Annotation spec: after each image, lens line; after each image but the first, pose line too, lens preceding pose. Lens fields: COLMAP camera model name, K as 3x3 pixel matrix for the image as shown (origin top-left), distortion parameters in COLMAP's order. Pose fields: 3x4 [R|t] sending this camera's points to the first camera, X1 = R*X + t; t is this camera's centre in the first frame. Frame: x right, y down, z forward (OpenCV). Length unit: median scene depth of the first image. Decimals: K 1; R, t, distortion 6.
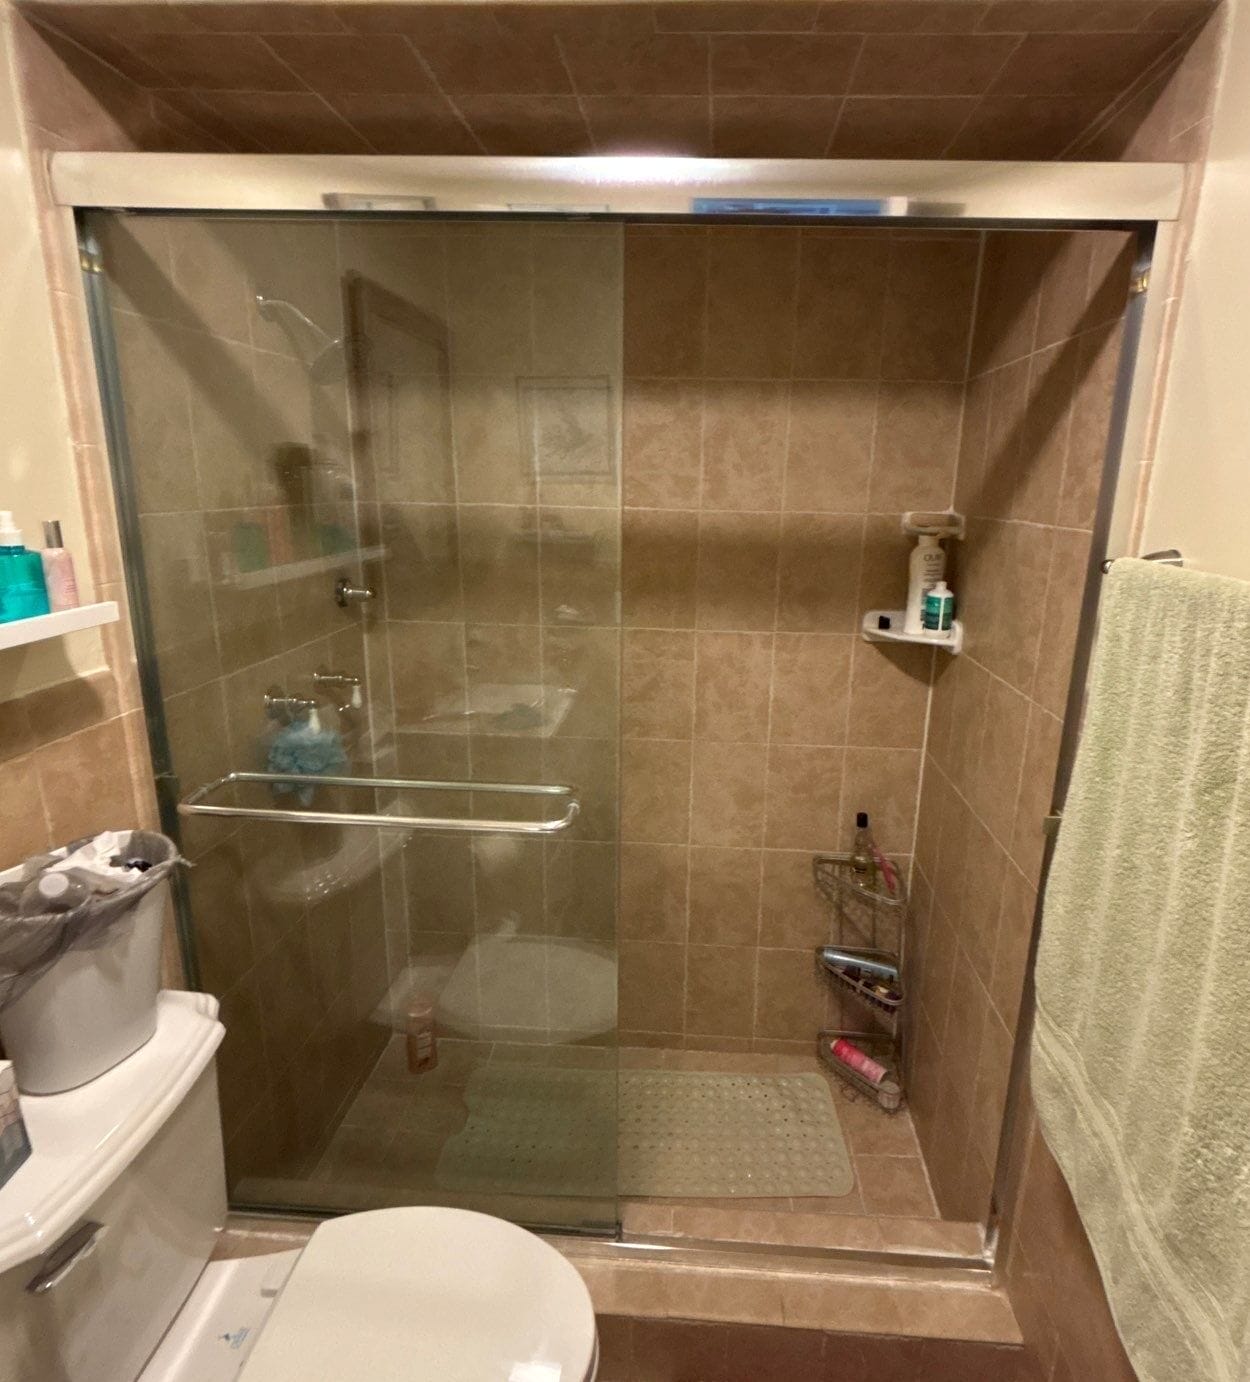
lens RADIAL K [[787.4, 0, 677.8], [0, 787.4, 678.1], [0, 0, 1]] dist [-0.001219, 0.003050]
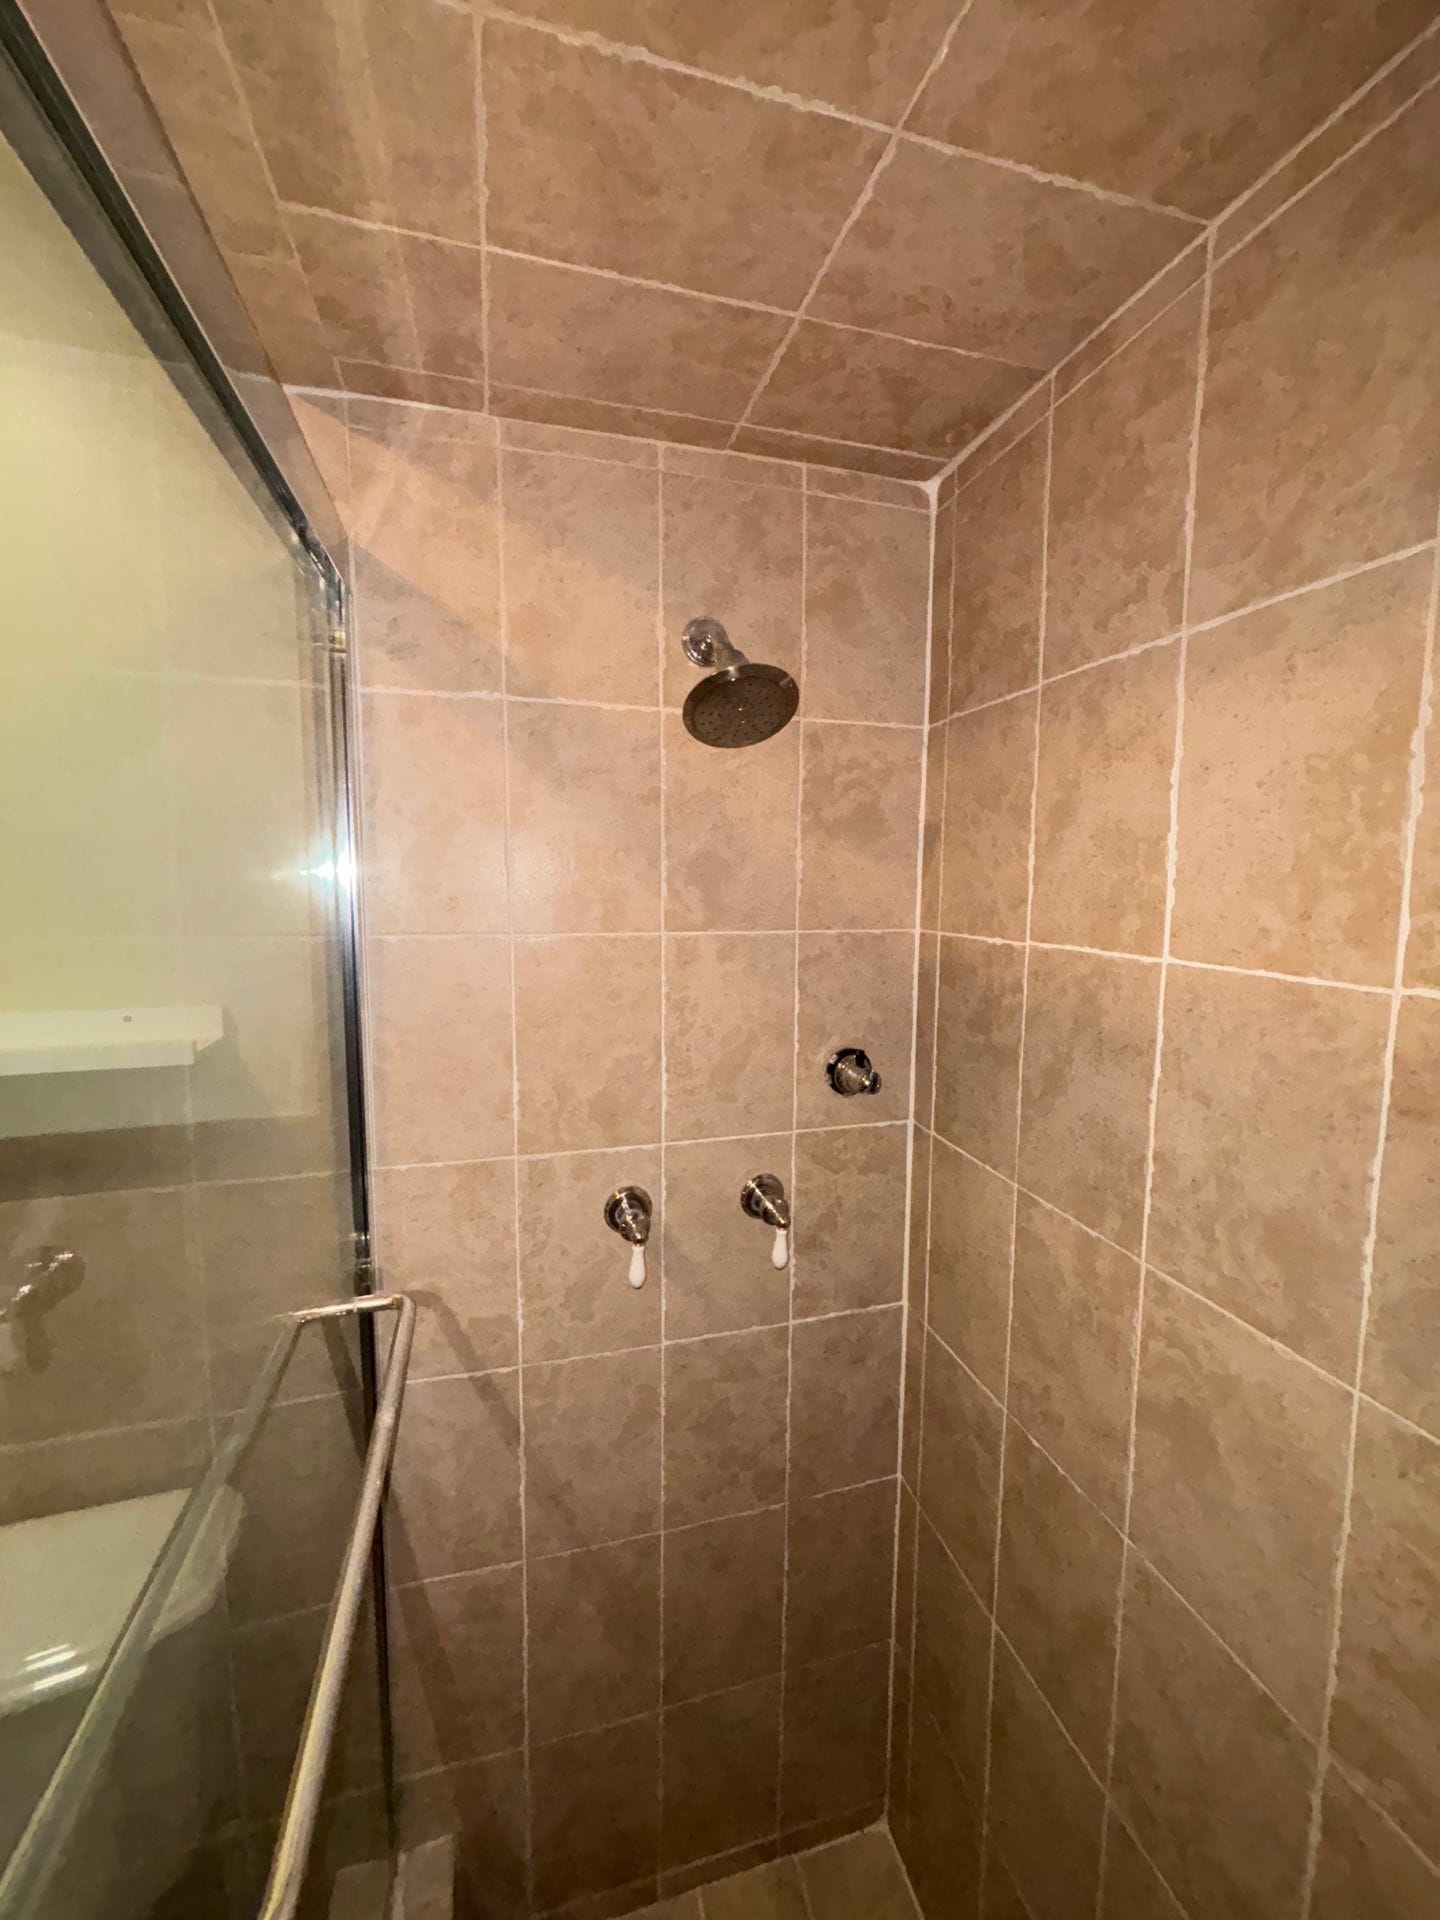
lens RADIAL K [[782.3, 0, 723.5], [0, 782.3, 953.8], [0, 0, 1]] dist [0.000874, -0.000815]
pose [[0.321515, 0.073272, -0.944065, 0.152710], [-0.234087, 0.972206, -0.004266, -0.227072], [0.917514, 0.222365, 0.329731, 0.901665]]
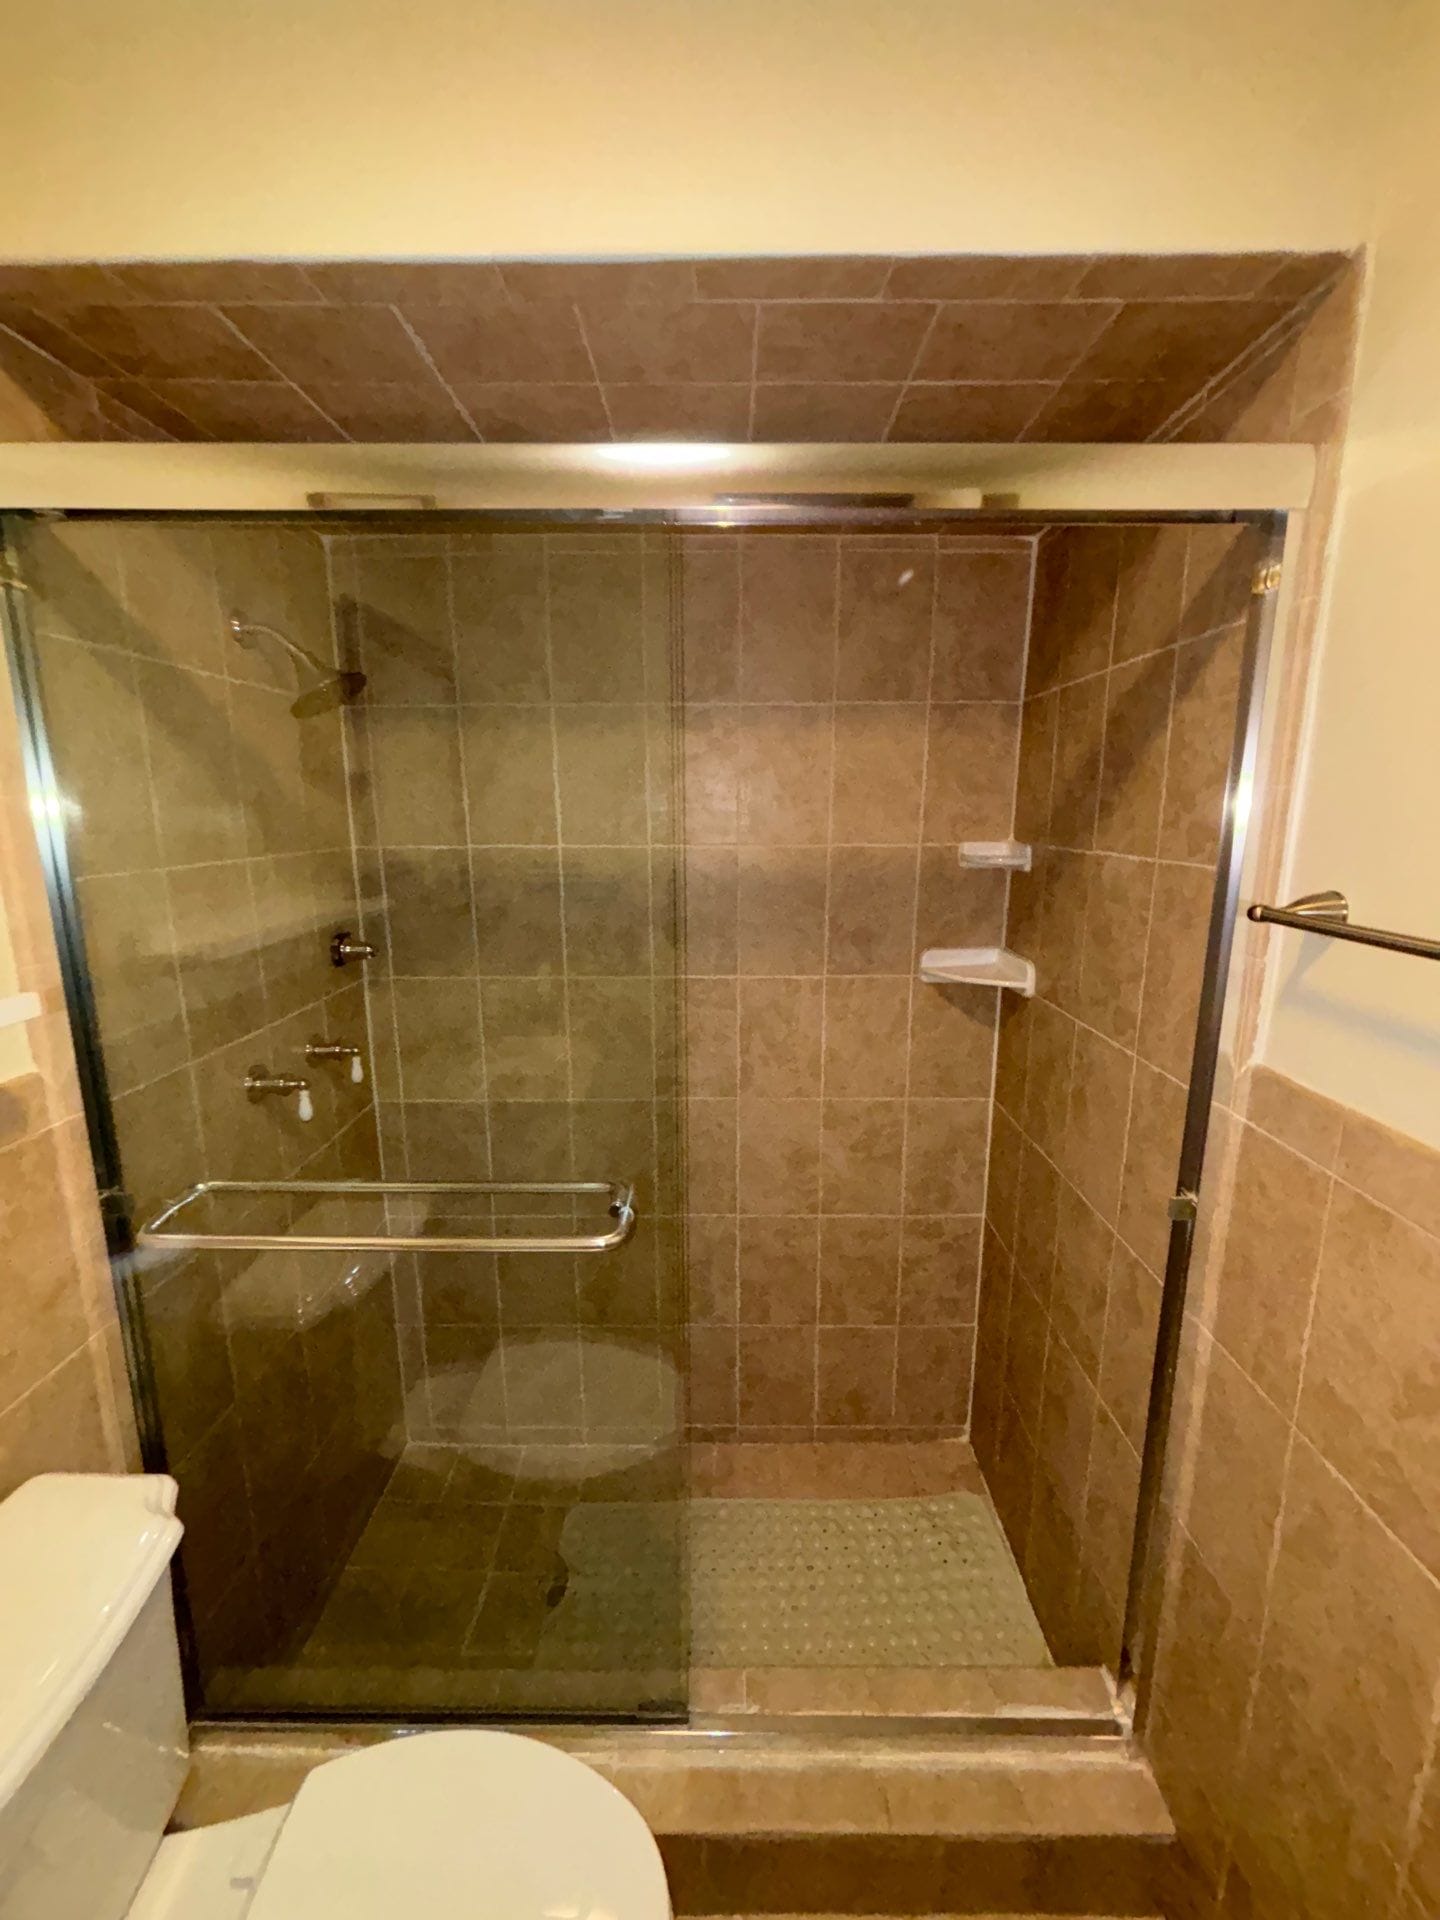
lens RADIAL K [[782.3, 0, 725.2], [0, 782.3, 963.5], [0, 0, 1]] dist [0.000874, -0.000815]
pose [[0.998689, -0.033027, 0.039106, -0.036353], [0.034812, 0.998341, -0.045864, -0.048323], [-0.037526, 0.047165, 0.998182, 0.136082]]
